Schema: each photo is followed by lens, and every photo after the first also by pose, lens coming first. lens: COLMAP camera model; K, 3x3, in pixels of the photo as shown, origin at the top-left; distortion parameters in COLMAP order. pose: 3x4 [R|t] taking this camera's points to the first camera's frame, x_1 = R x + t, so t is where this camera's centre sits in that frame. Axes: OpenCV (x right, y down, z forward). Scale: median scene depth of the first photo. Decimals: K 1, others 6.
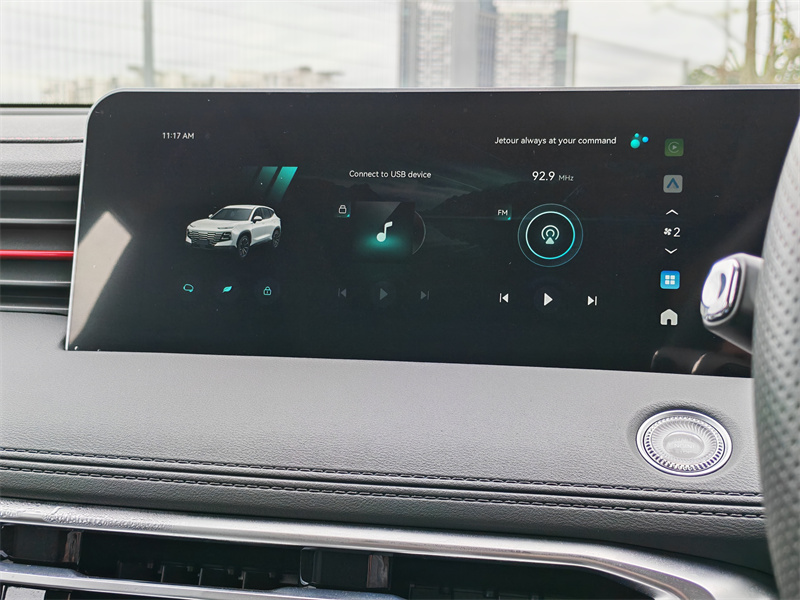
lens RADIAL K [[1087.0, 0, 400.0], [0, 1087.0, 300.0], [0, 0, 1]] dist [0.177426, -0.711318]
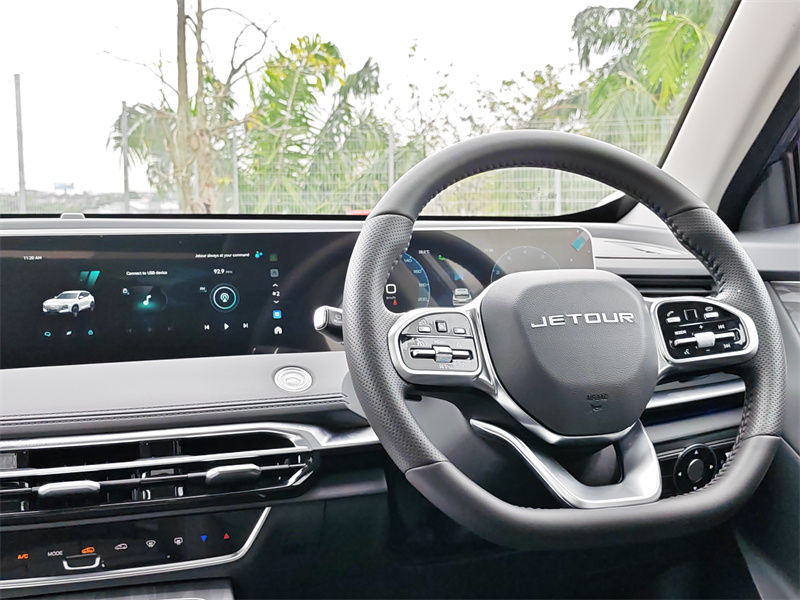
lens RADIAL K [[1087.0, 0, 400.0], [0, 1087.0, 300.0], [0, 0, 1]] dist [0.177426, -0.711318]
pose [[0.872864, -0.059965, 0.484265, -0.618921], [0.070975, 0.997468, -0.004415, -0.018991], [-0.482774, 0.038225, 0.874910, -1.108268]]
